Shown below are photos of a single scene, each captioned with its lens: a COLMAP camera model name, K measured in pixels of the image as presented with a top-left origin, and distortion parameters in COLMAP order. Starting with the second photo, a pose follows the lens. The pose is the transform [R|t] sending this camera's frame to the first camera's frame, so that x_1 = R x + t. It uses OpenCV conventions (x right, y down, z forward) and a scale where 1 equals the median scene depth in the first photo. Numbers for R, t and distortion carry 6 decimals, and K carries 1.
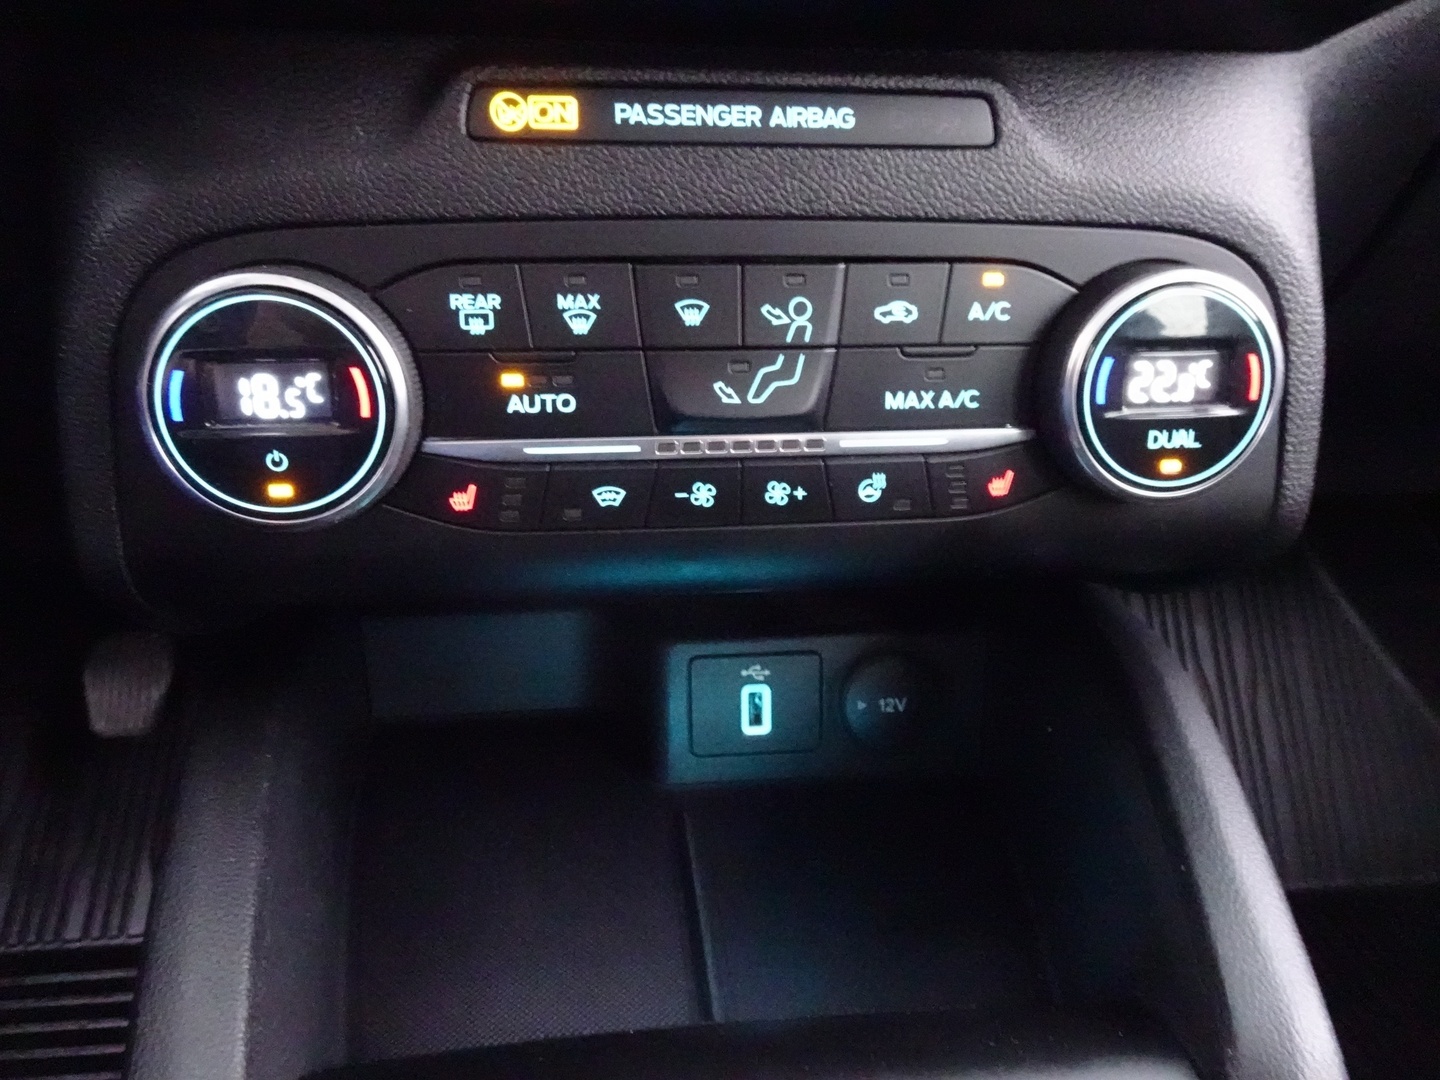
lens RADIAL K [[1038.0, 0, 715.4], [0, 1038.0, 530.6], [0, 0, 1]] dist [0.012780, -0.001499]
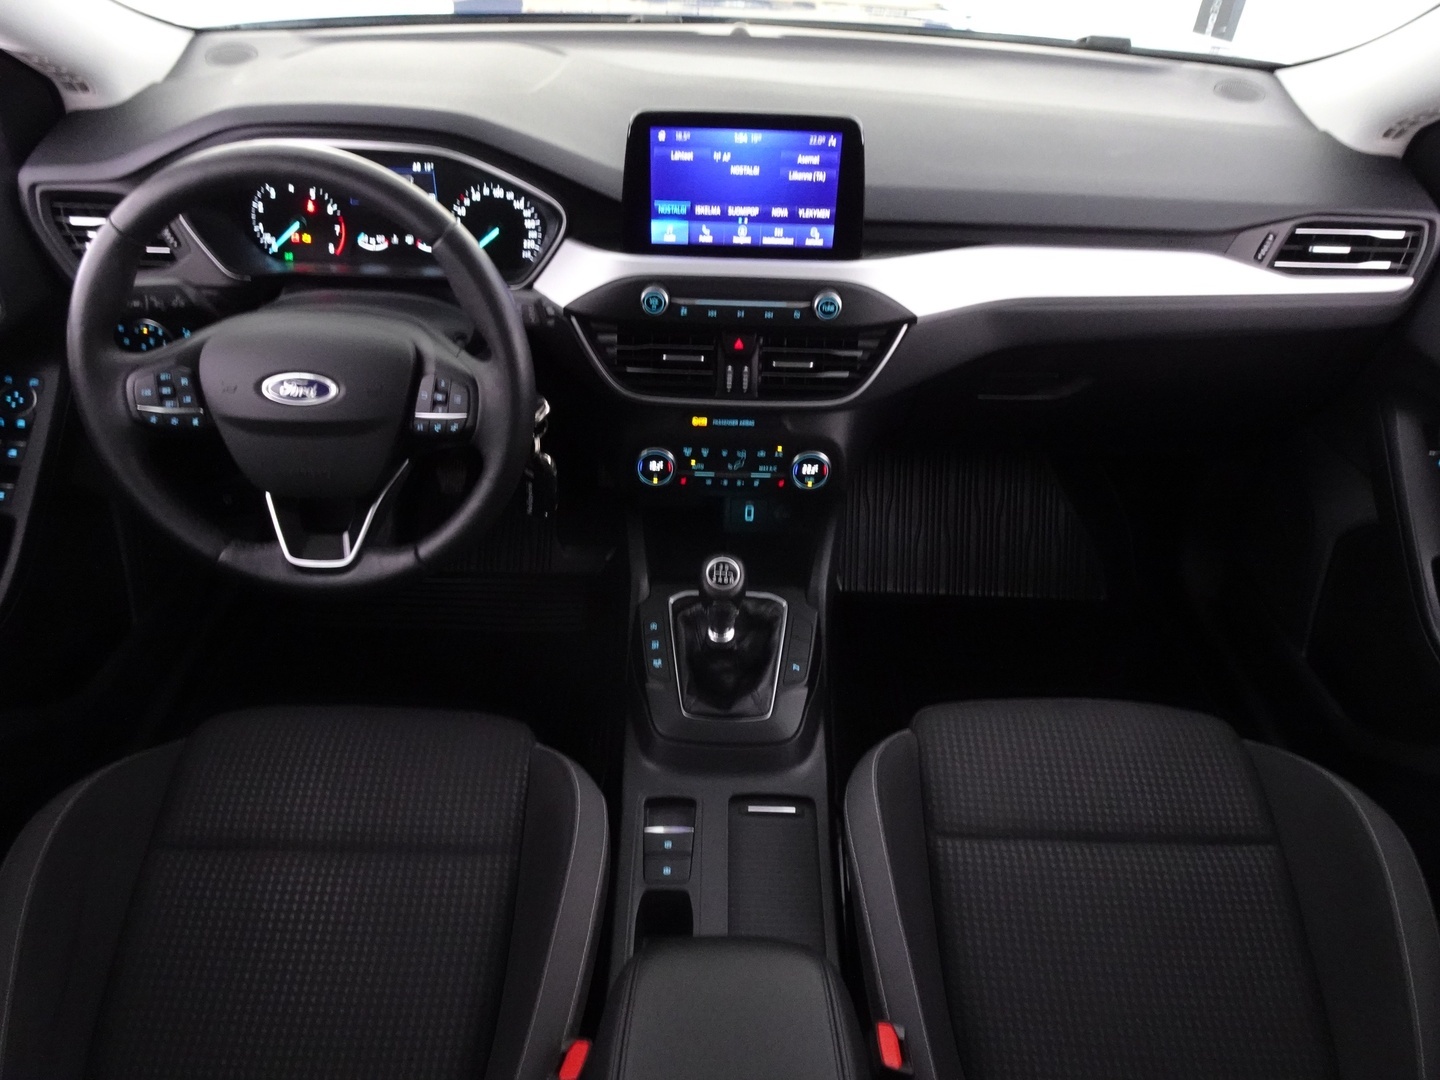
lens RADIAL K [[1038.0, 0, 724.3], [0, 1038.0, 529.9], [0, 0, 1]] dist [0.012780, -0.001499]
pose [[0.992443, 0.084199, -0.089266, 0.282516], [-0.059995, 0.967516, 0.245586, -0.652750], [0.107044, -0.238375, 0.965256, -2.507143]]
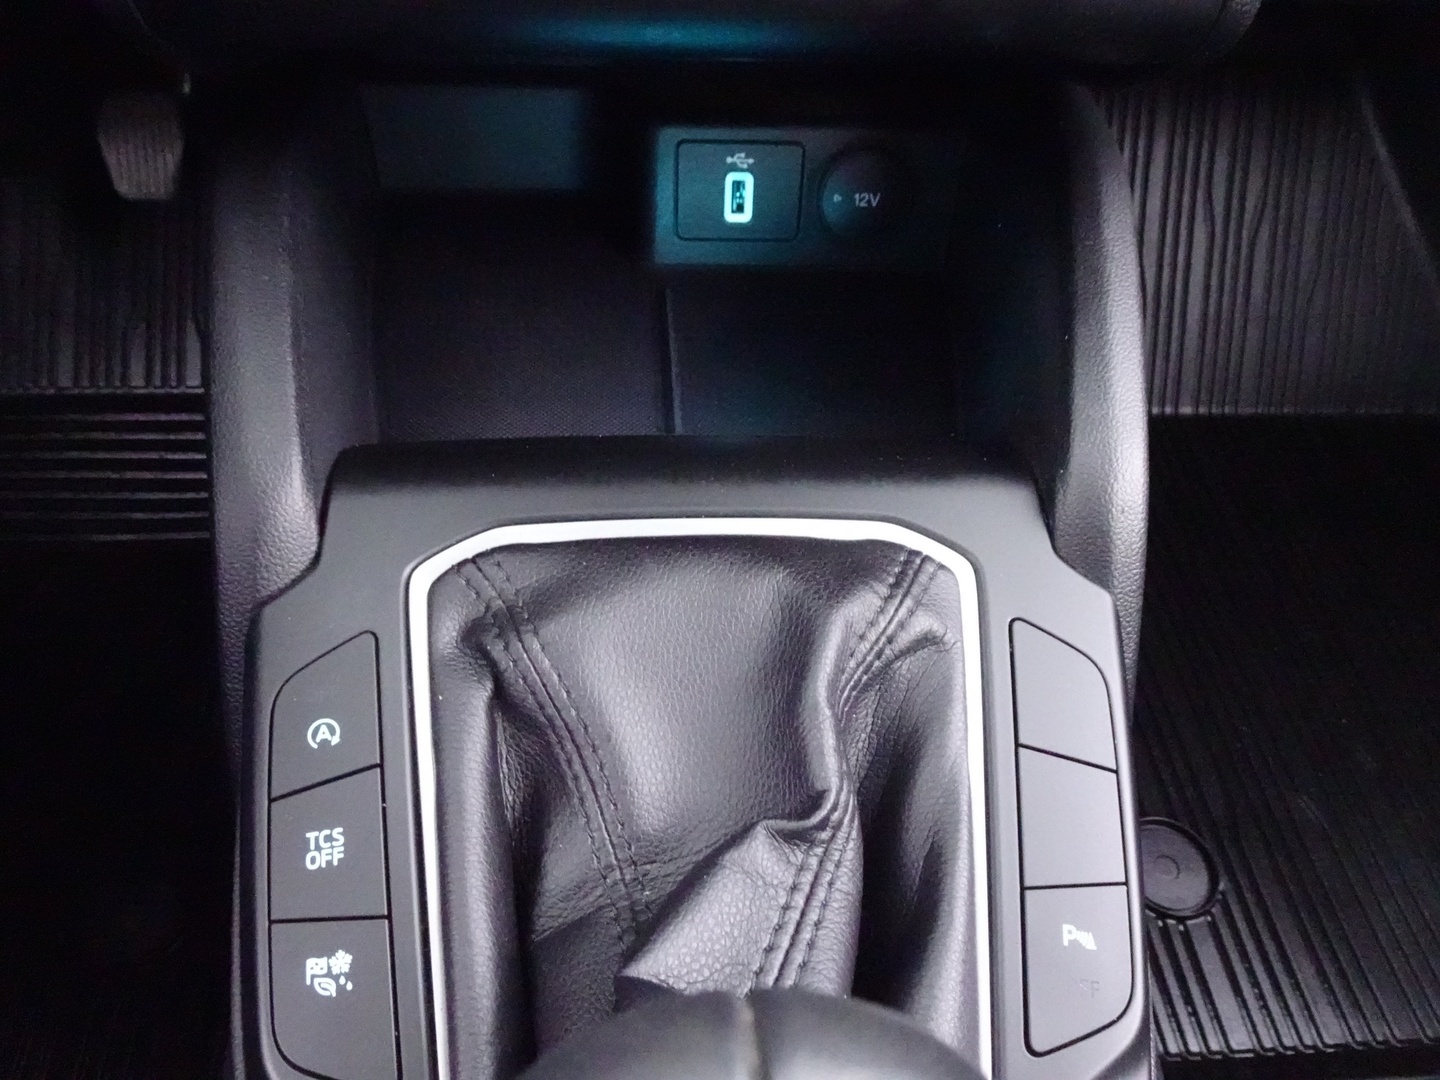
lens RADIAL K [[1038.0, 0, 720.1], [0, 1038.0, 537.8], [0, 0, 1]] dist [0.012780, -0.001499]
pose [[0.998170, 0.060275, -0.004760, 0.046944], [-0.052016, 0.896190, 0.440610, 0.017059], [0.030824, -0.439556, 0.897686, -0.110755]]
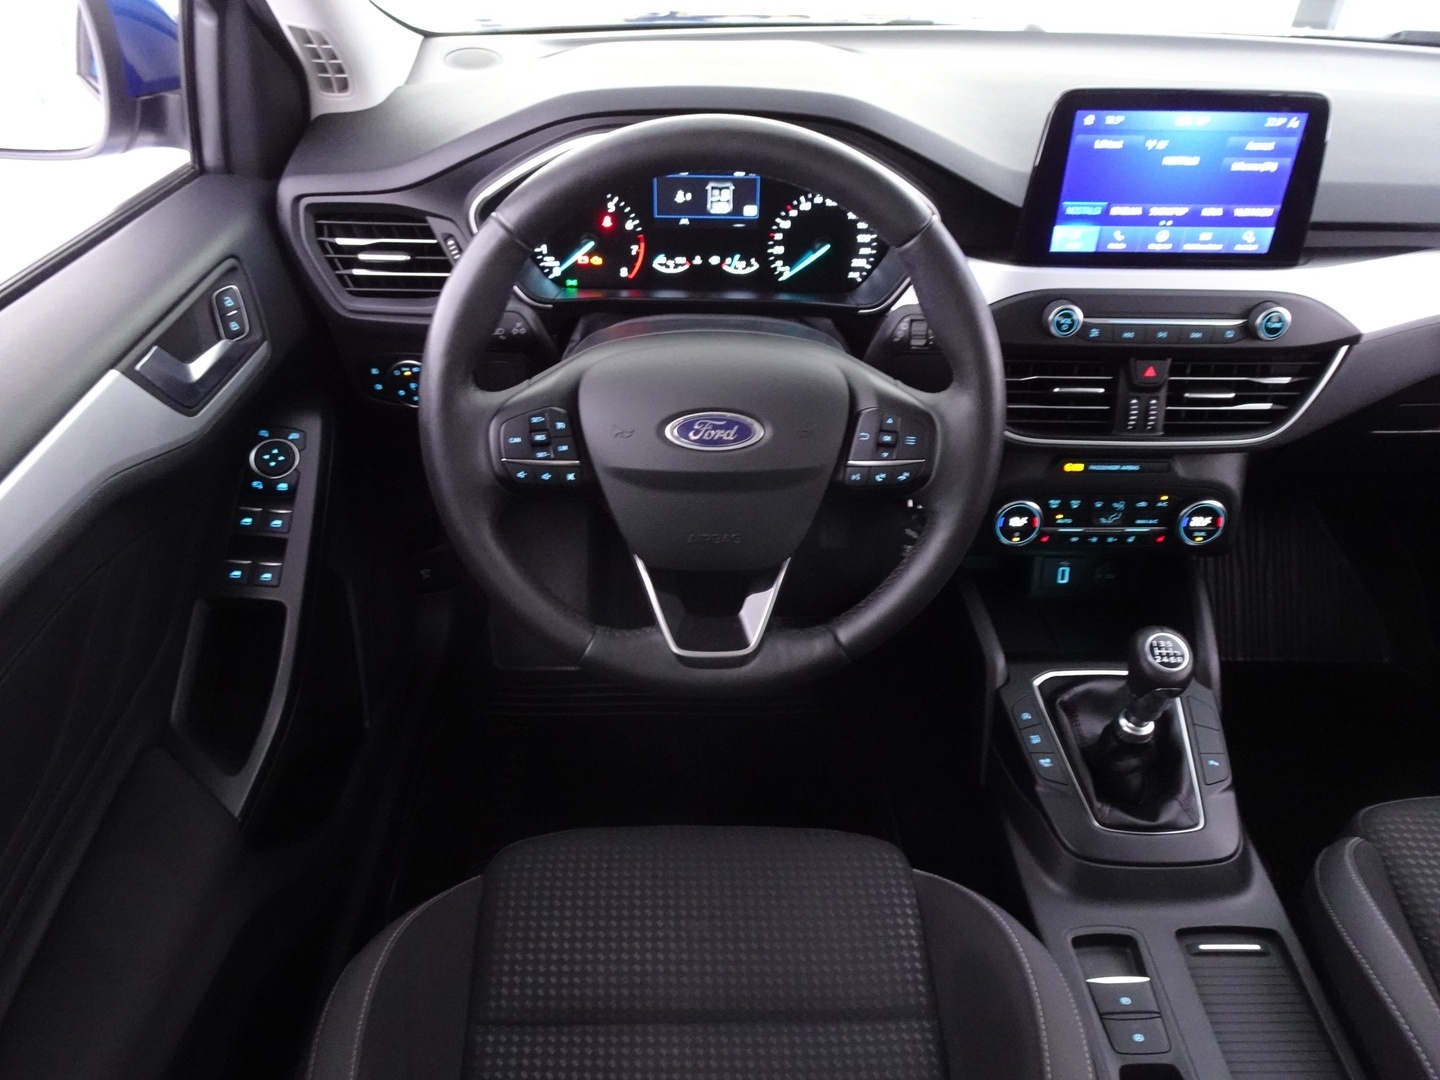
lens RADIAL K [[1038.0, 0, 726.8], [0, 1038.0, 532.6], [0, 0, 1]] dist [0.012780, -0.001499]
pose [[0.995600, 0.057351, -0.074102, -0.739278], [-0.042159, 0.980418, 0.192363, -0.503824], [0.083683, -0.188393, 0.978522, -2.087646]]
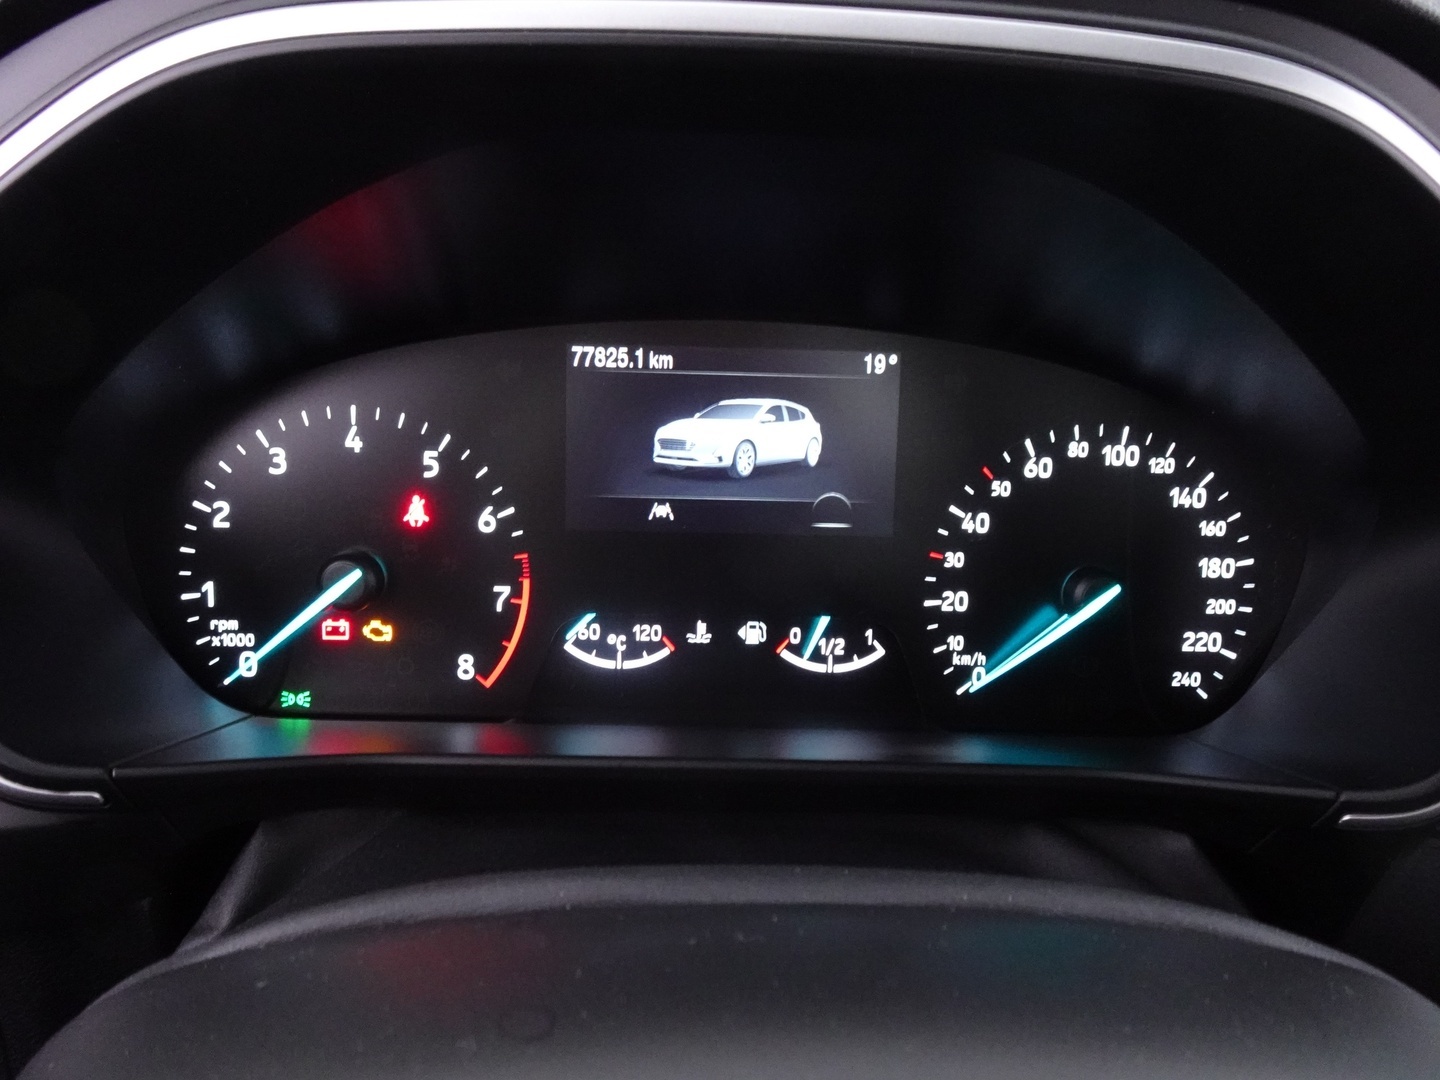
lens RADIAL K [[1038.0, 0, 730.0], [0, 1038.0, 536.8], [0, 0, 1]] dist [0.012780, -0.001499]
pose [[0.996167, 0.028628, -0.082650, -0.953874], [-0.045346, 0.977051, -0.208123, -0.571527], [0.074795, 0.211073, 0.974604, -0.244720]]
